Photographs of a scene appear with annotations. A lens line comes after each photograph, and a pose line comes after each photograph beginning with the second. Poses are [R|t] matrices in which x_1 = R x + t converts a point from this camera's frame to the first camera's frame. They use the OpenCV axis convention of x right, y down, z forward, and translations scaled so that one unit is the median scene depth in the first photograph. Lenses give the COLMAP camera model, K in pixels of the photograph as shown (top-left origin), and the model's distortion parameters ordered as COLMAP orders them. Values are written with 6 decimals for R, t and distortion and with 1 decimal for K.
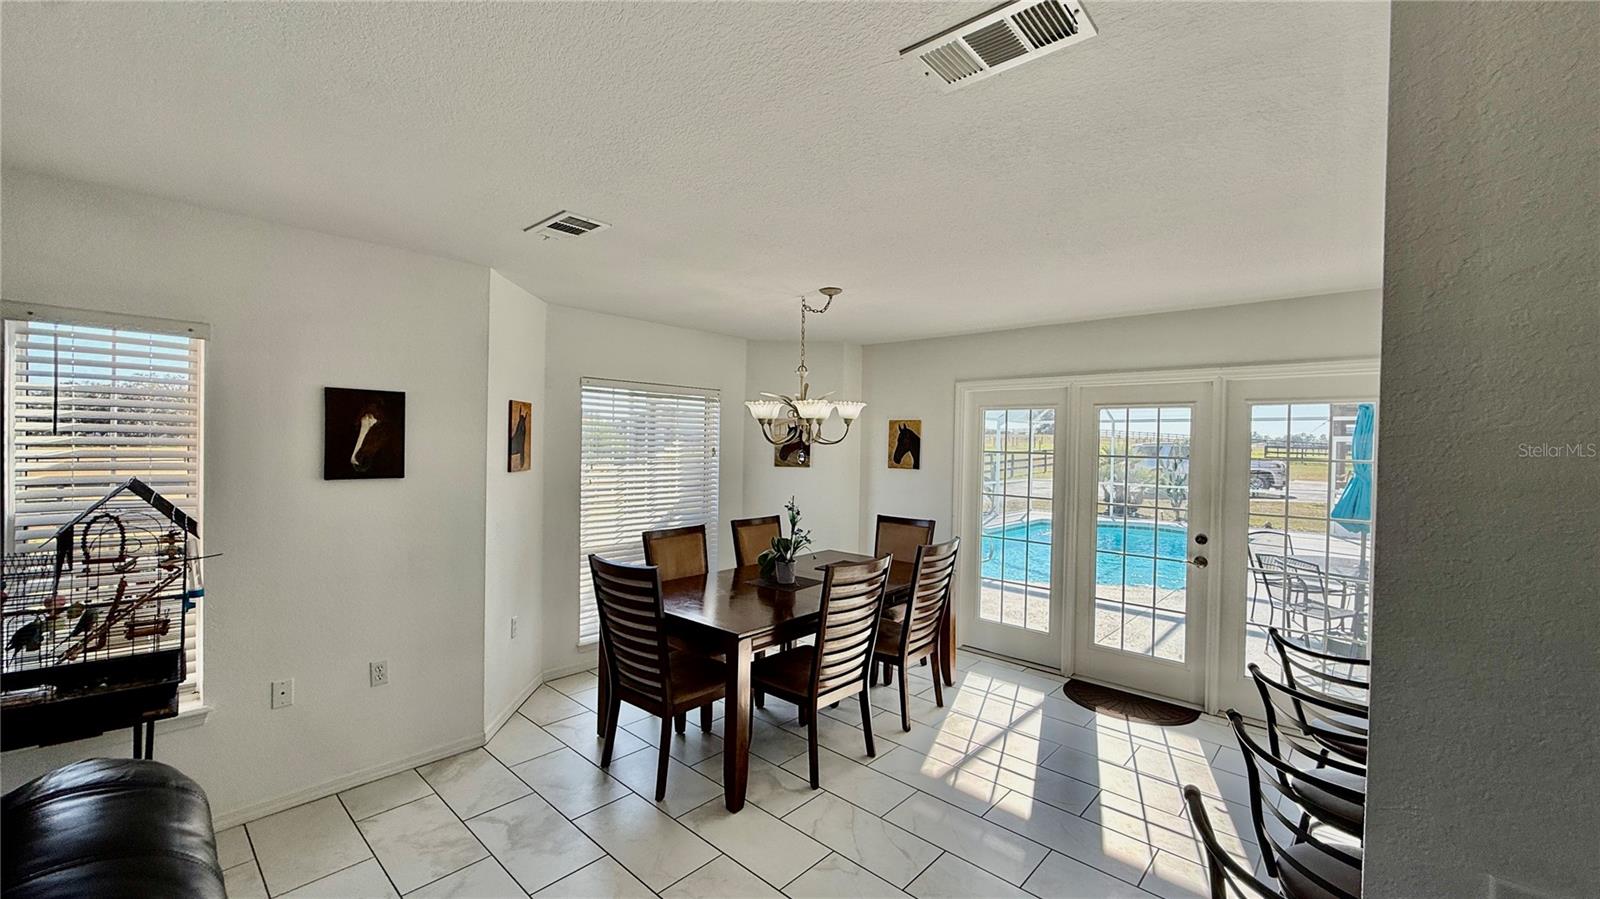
lens RADIAL K [[635.9, 0, 799.2], [0, 635.9, 450.7], [0, 0, 1]] dist [-0.001778, -0.000260]
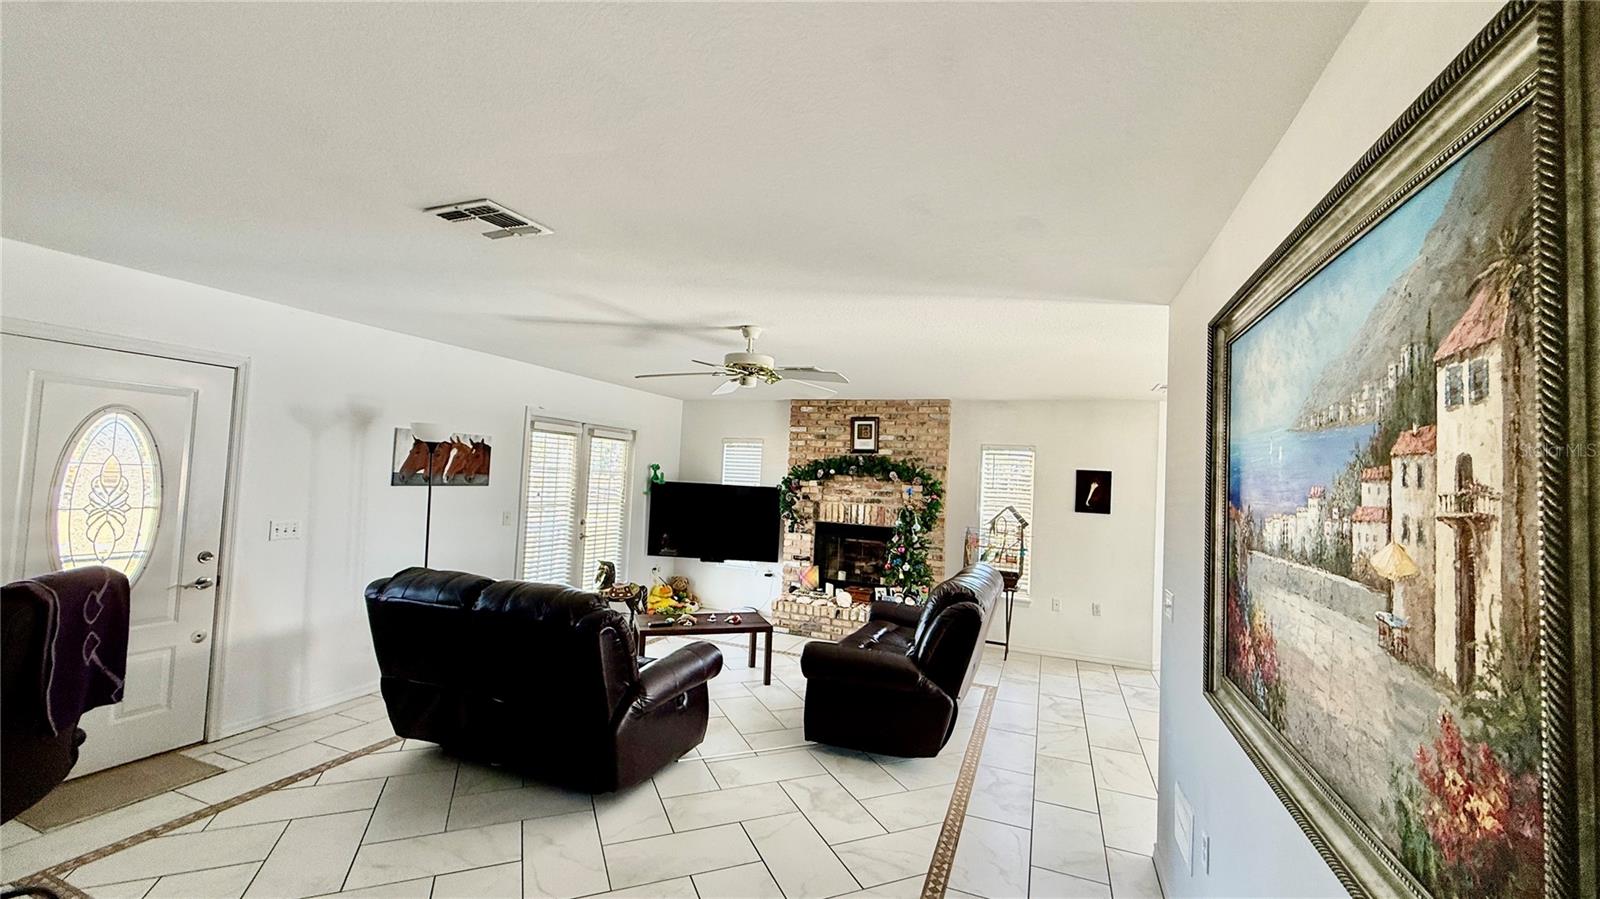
lens RADIAL K [[635.9, 0, 799.0], [0, 635.9, 450.1], [0, 0, 1]] dist [-0.001778, -0.000260]
pose [[0.358664, -0.040333, -0.932595, 0.949163], [-0.054522, 0.996455, -0.064063, 0.024676], [0.931873, 0.073824, 0.355193, -0.672732]]
